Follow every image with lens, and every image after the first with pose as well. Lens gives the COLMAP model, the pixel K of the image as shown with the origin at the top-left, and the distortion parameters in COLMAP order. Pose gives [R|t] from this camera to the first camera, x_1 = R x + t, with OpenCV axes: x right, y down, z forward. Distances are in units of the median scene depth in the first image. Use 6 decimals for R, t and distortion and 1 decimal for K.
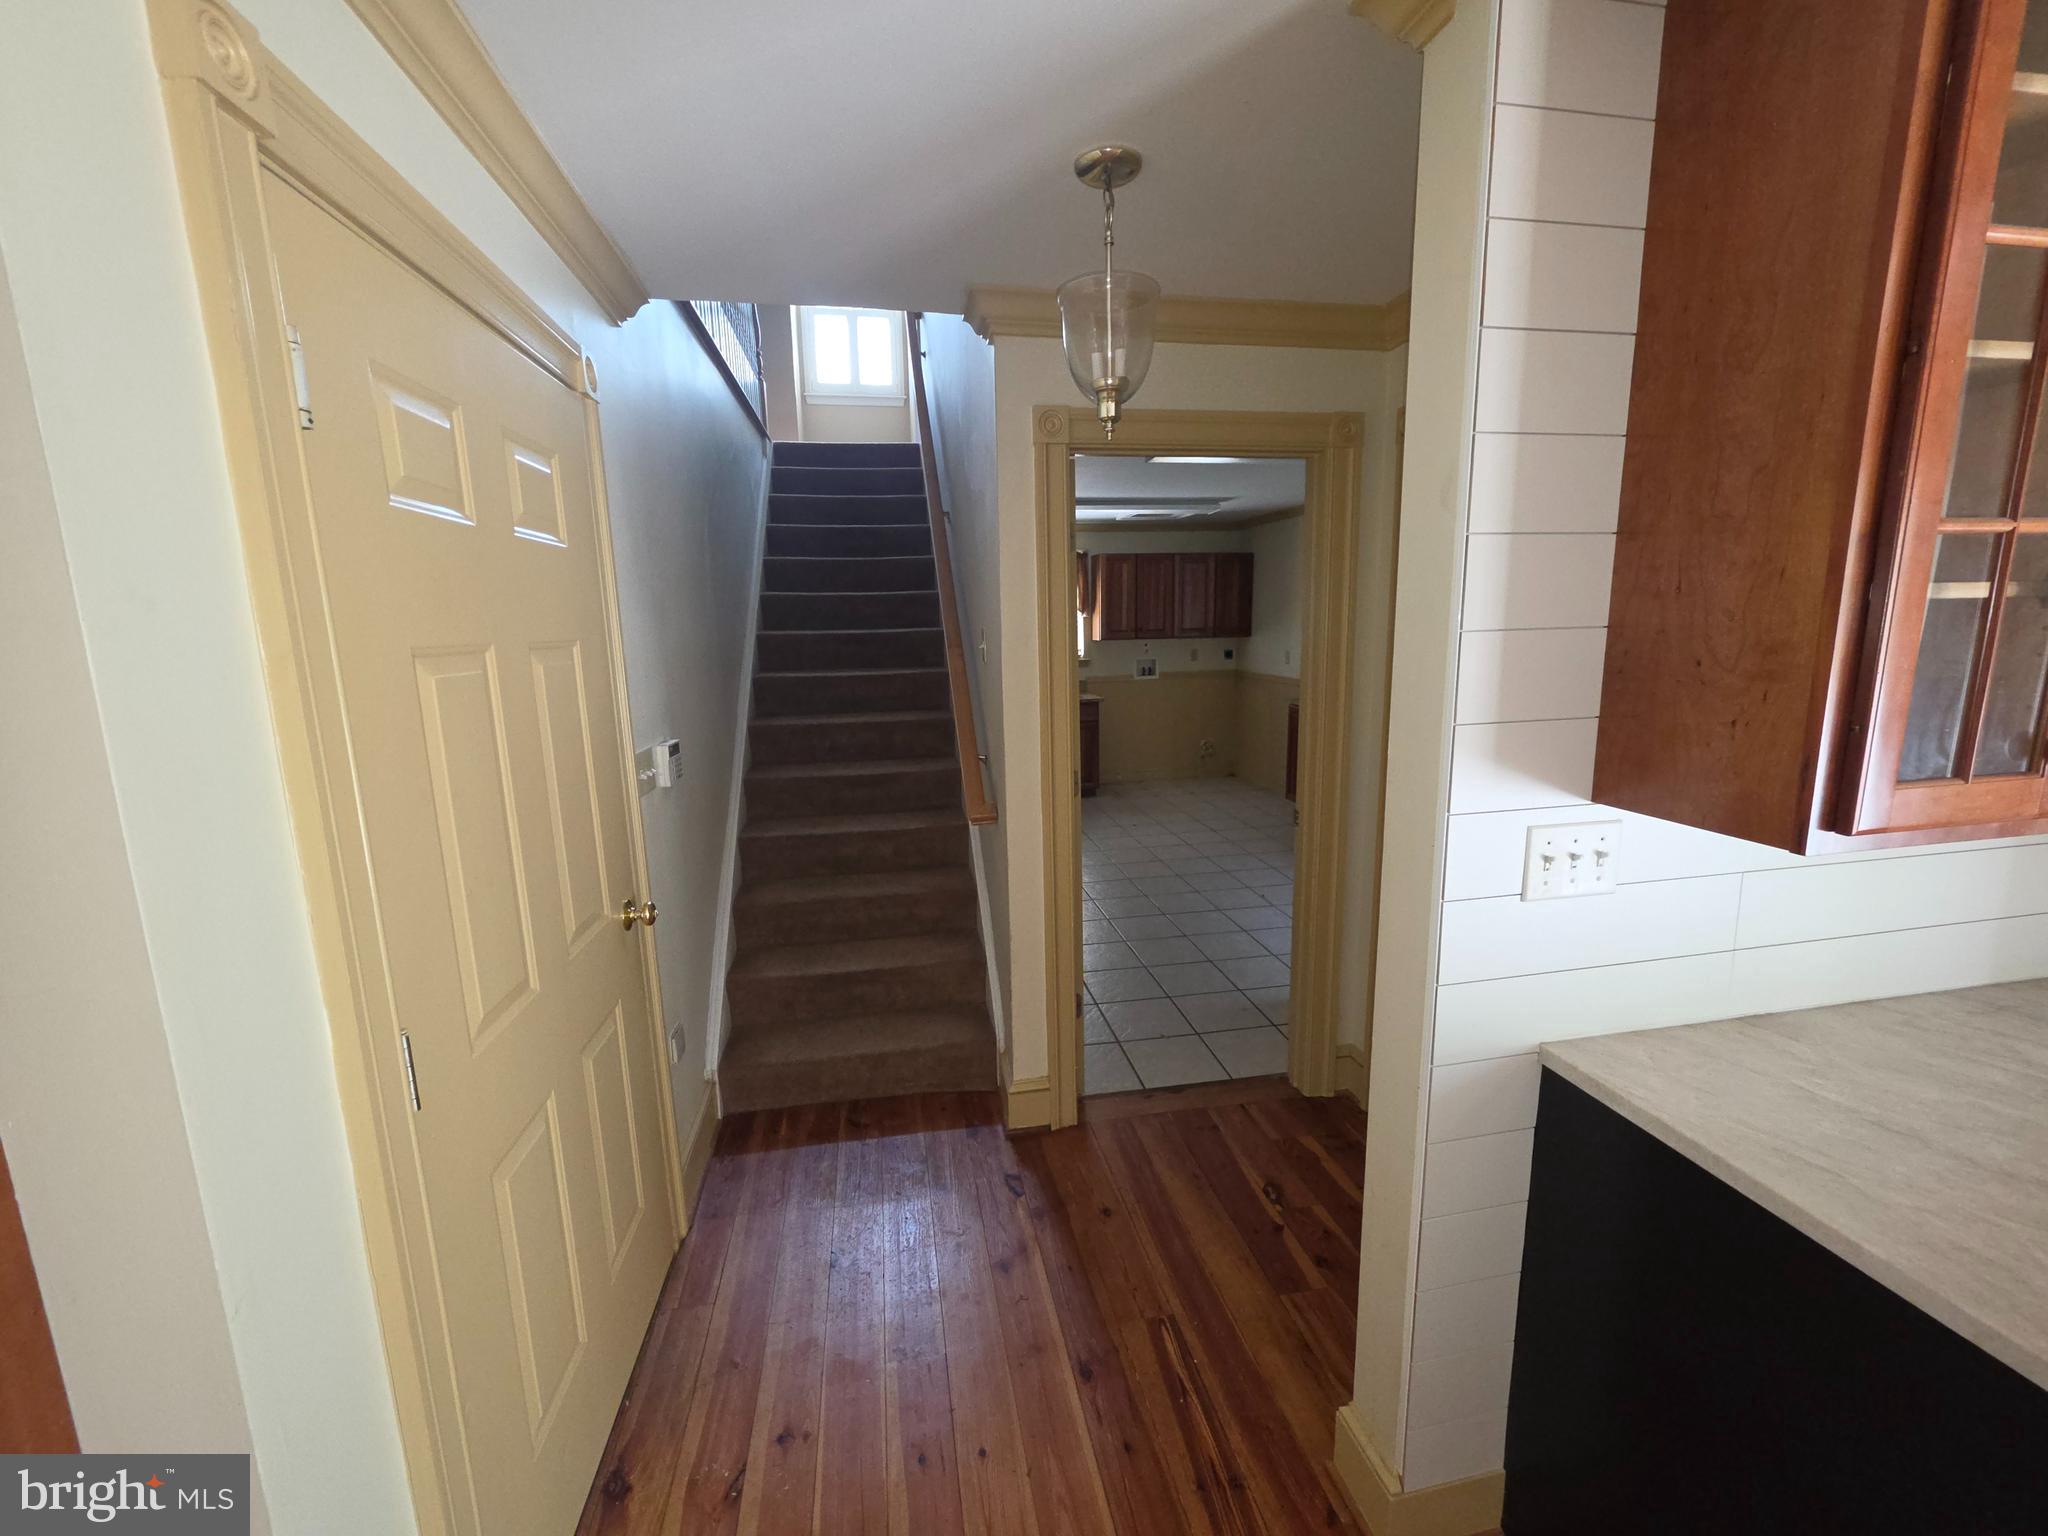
lens RADIAL K [[823.6, 0, 1005.9], [0, 823.6, 759.4], [0, 0, 1]] dist [-0.011783, 0.001355]
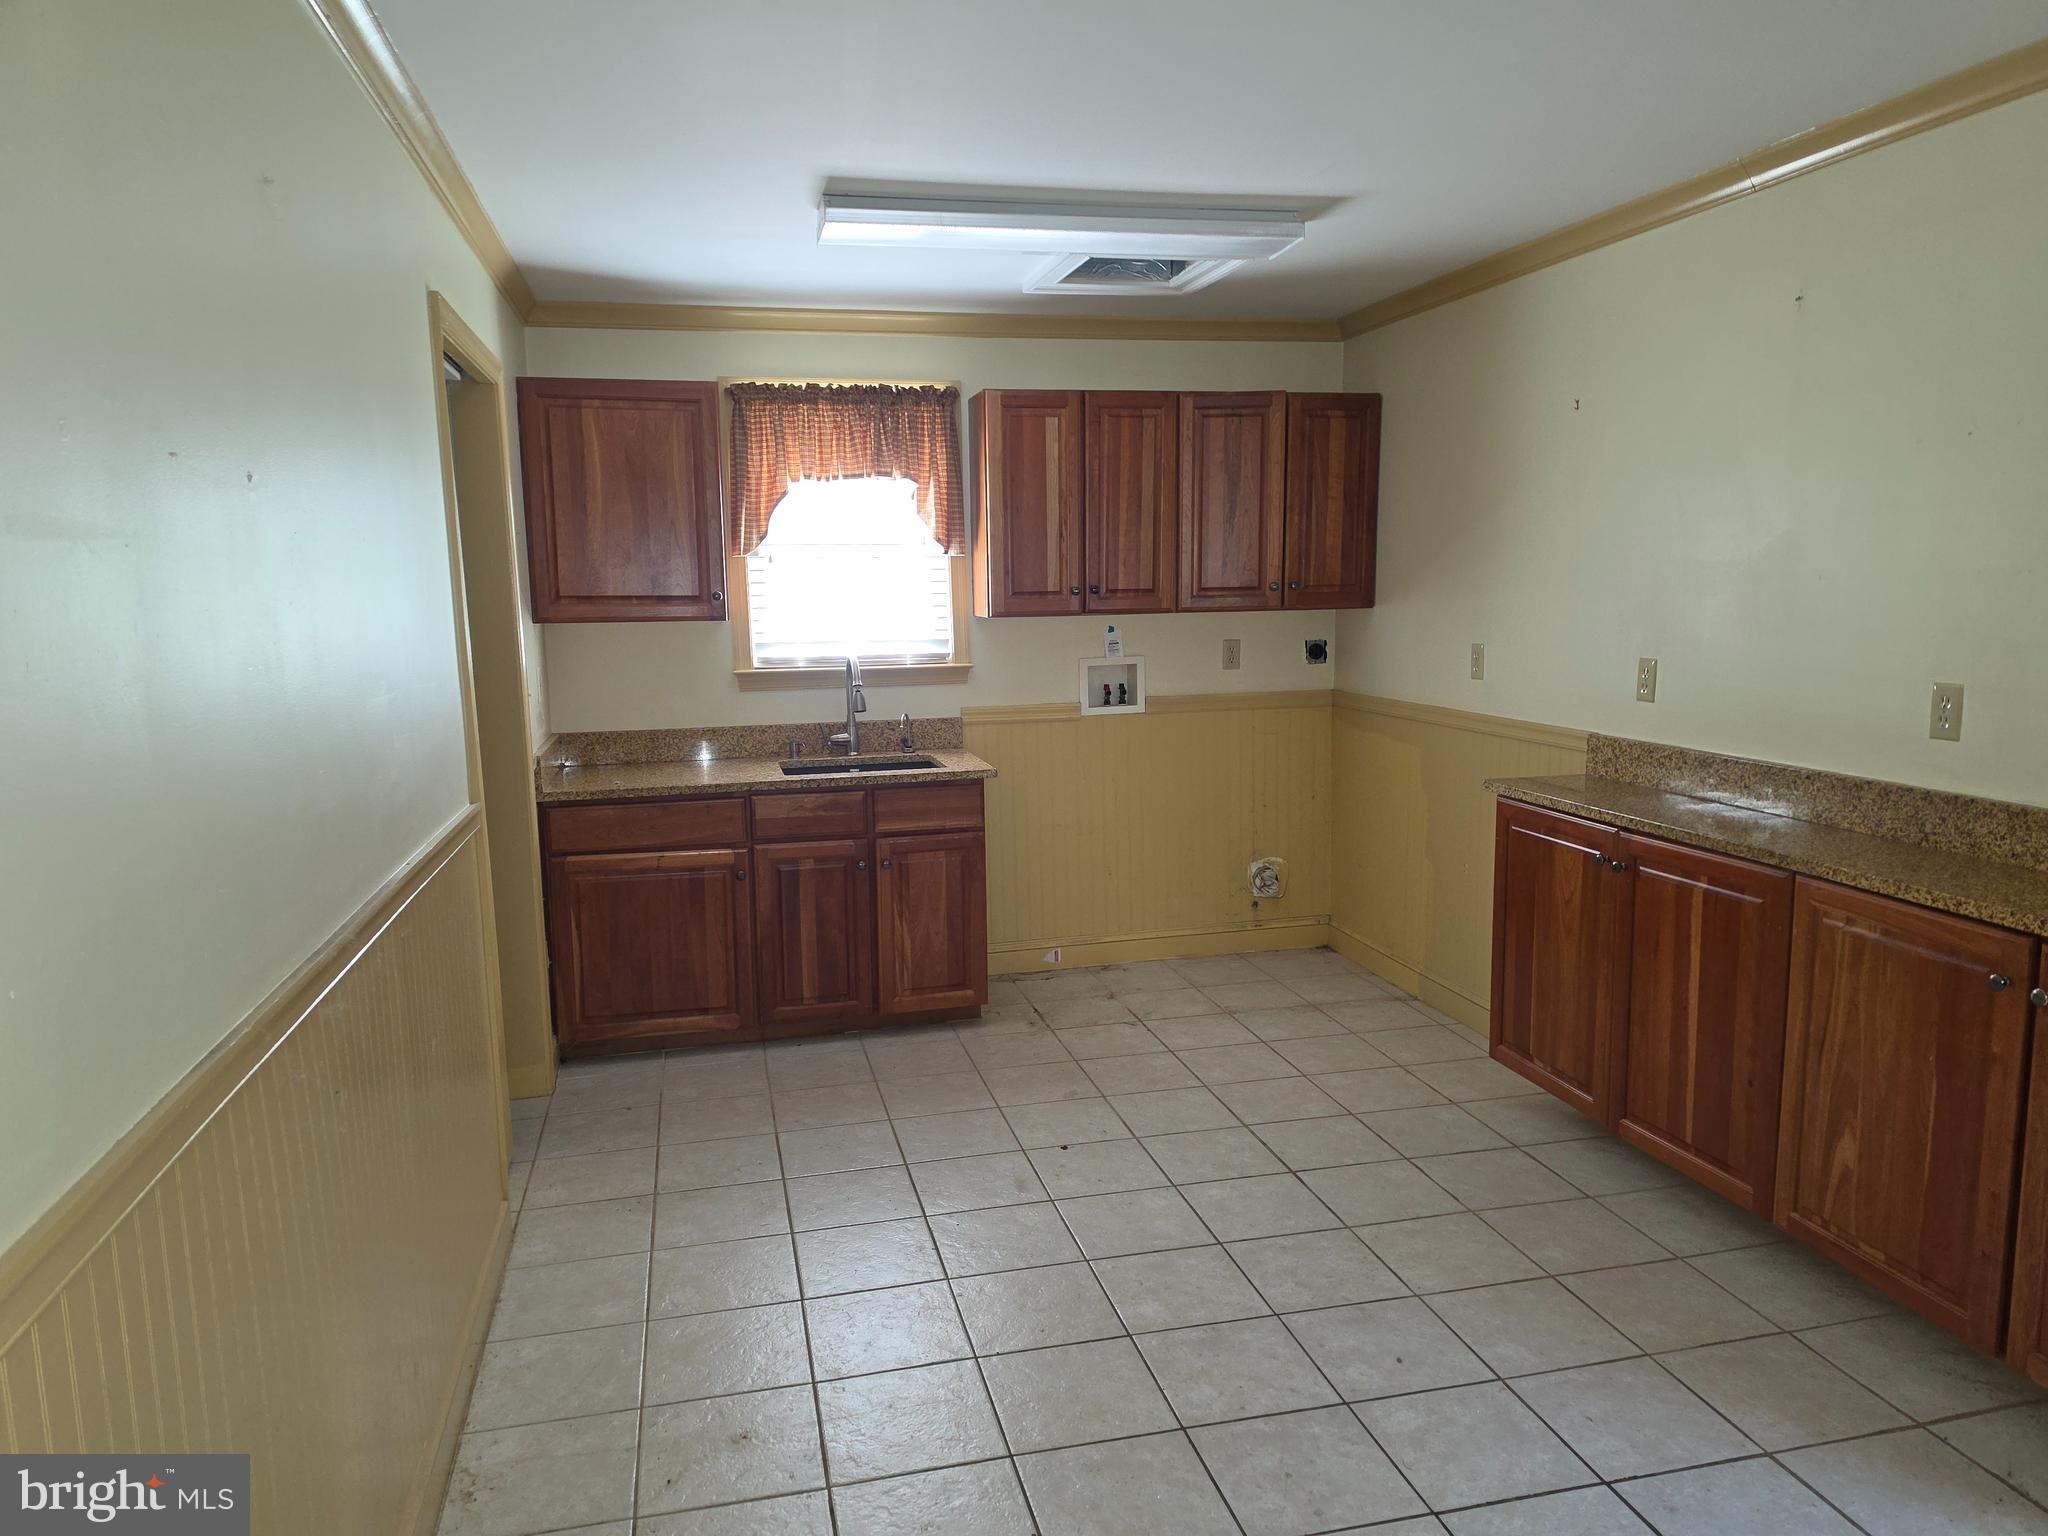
lens RADIAL K [[1402.6, 0, 1010.6], [0, 1402.6, 776.4], [0, 0, 1]] dist [0.061084, -0.055520]
pose [[0.997841, -0.002713, 0.065626, 0.079623], [0.004438, 0.999648, -0.026161, -0.051953], [-0.065532, 0.026395, 0.997501, 0.342039]]
